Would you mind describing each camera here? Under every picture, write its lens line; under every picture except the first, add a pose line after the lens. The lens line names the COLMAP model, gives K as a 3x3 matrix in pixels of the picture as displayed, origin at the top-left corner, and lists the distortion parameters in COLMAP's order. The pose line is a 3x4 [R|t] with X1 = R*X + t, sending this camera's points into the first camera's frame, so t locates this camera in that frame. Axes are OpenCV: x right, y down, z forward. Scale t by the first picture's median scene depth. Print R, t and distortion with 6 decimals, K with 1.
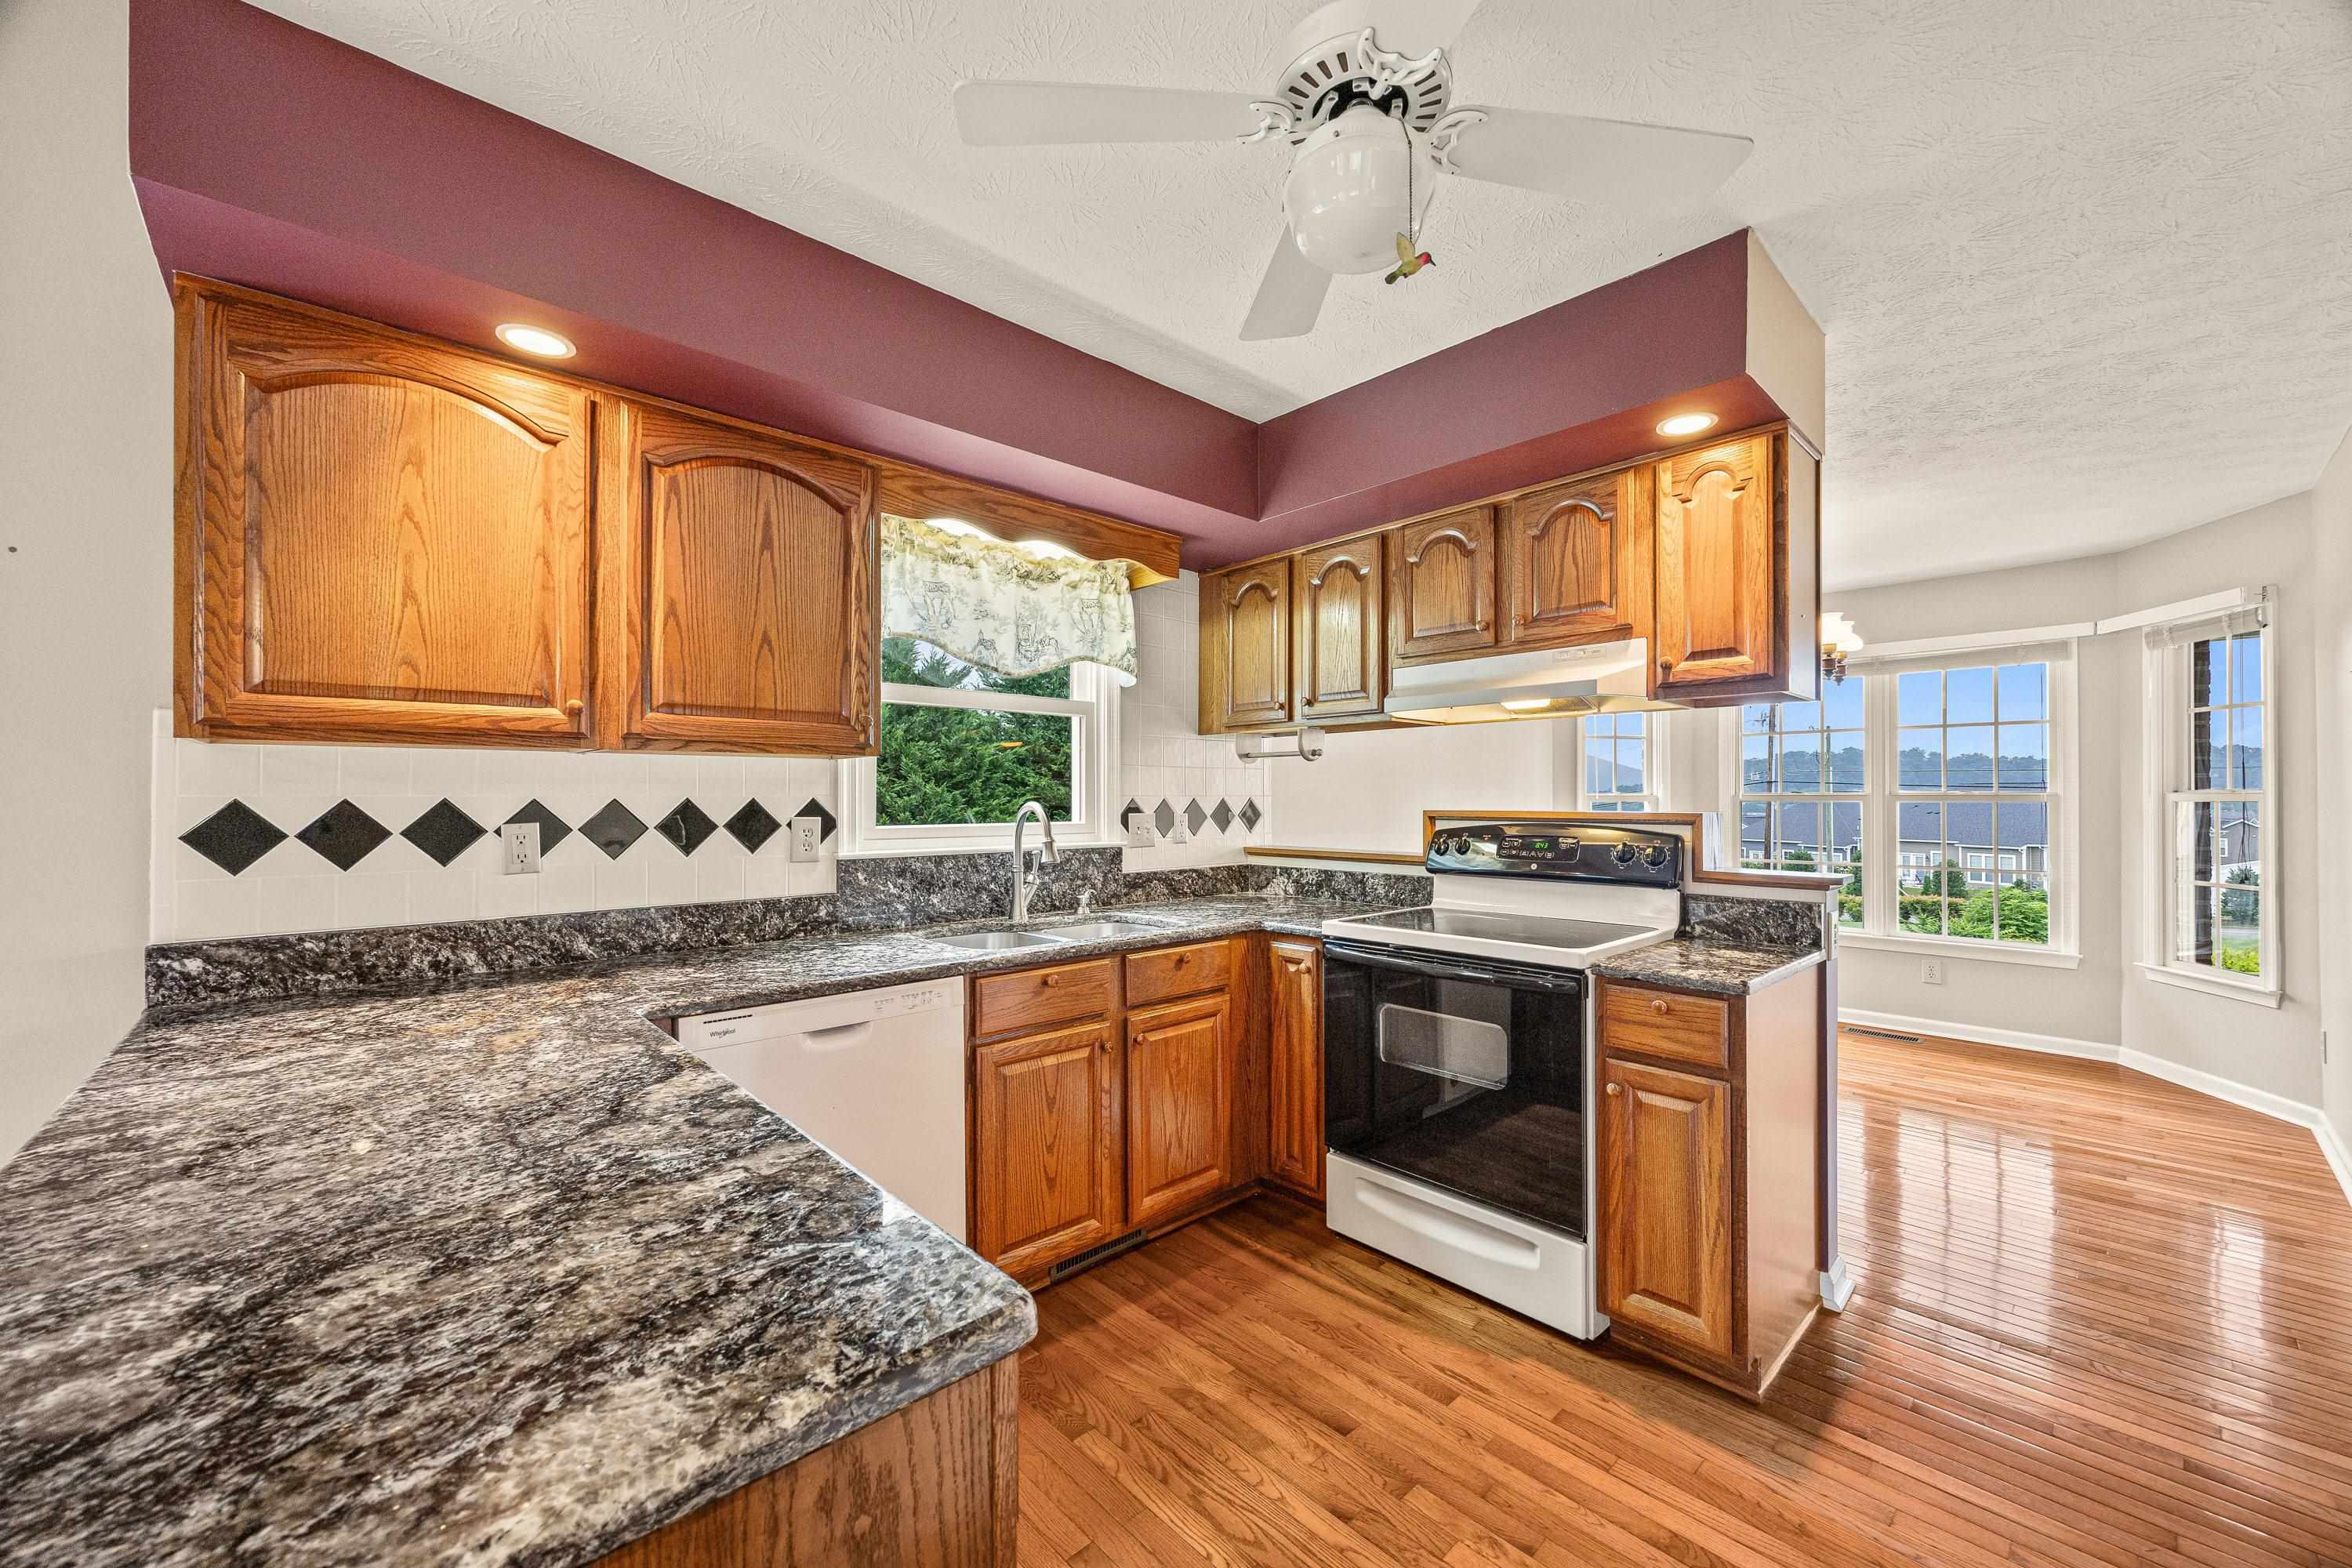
lens RADIAL K [[901.6, 0, 1176.0], [0, 901.6, 784.0], [0, 0, 1]] dist [0.002436, 0.000148]
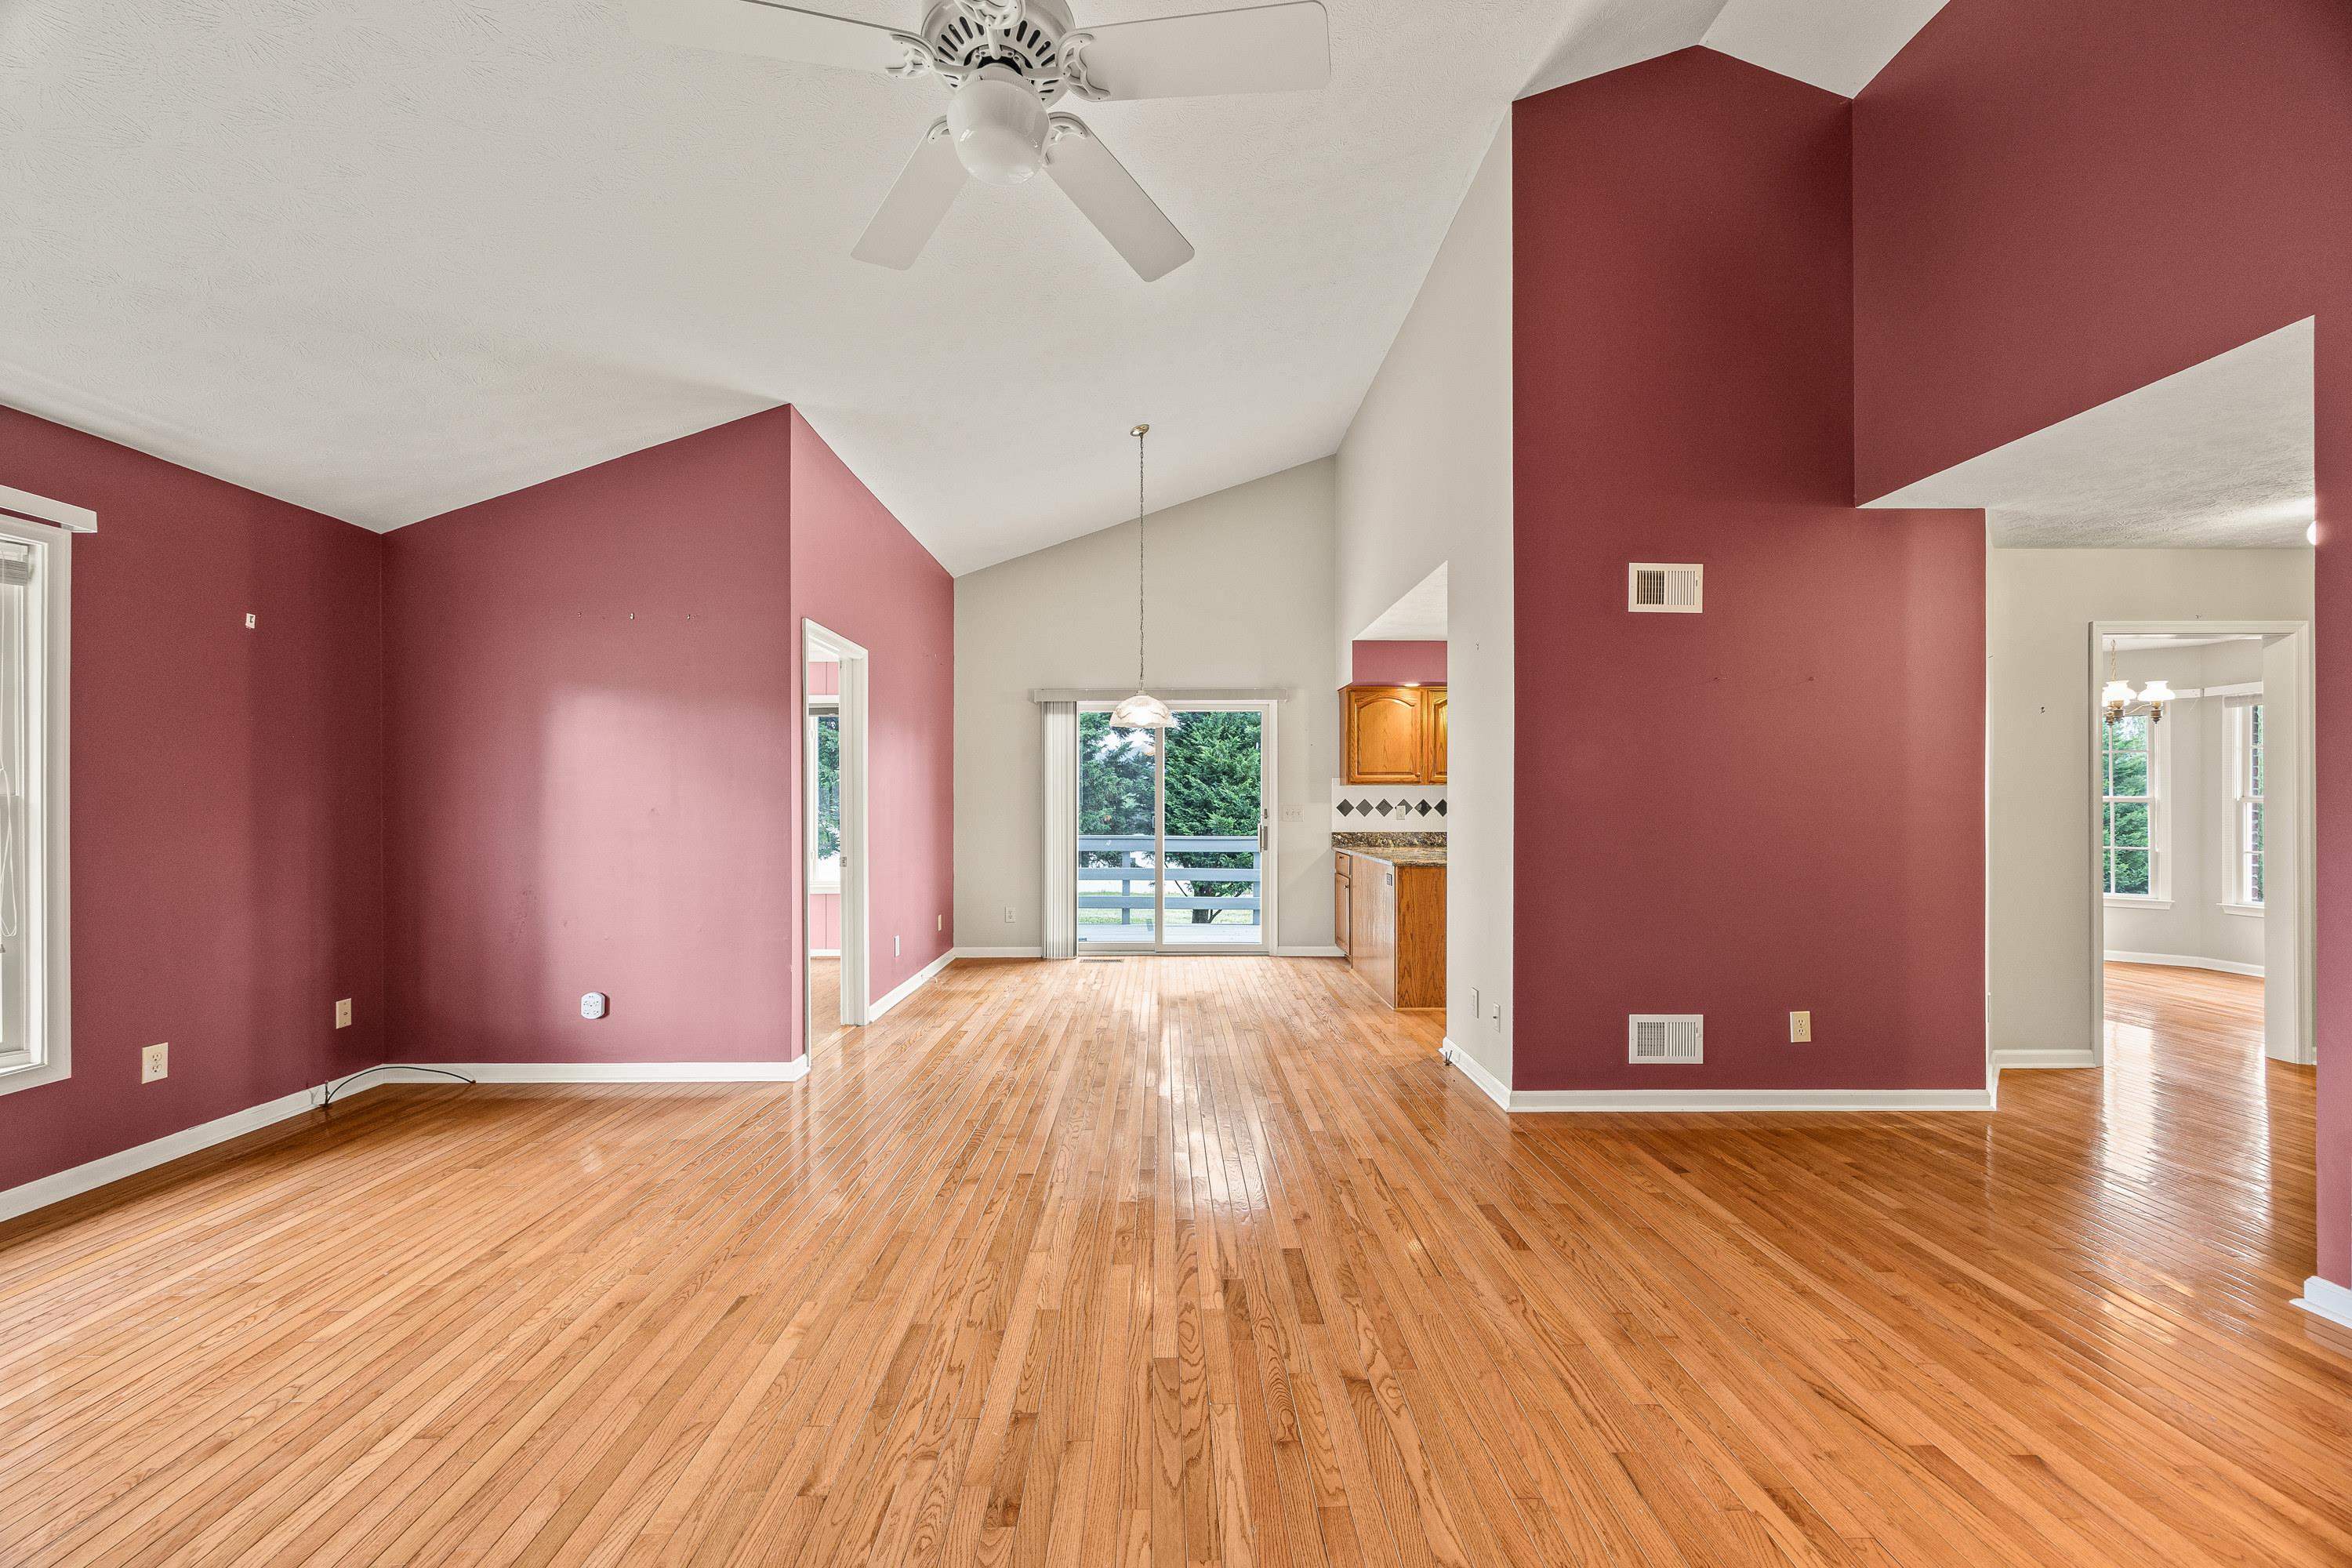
lens RADIAL K [[907.9, 0, 1193.5], [0, 907.9, 796.6], [0, 0, 1]] dist [-0.000925, 0.000019]
pose [[0.748084, -0.000875, -0.663604, 0.884093], [0.007904, 0.999940, 0.007591, -0.021765], [0.663557, -0.010924, 0.748046, -1.887493]]
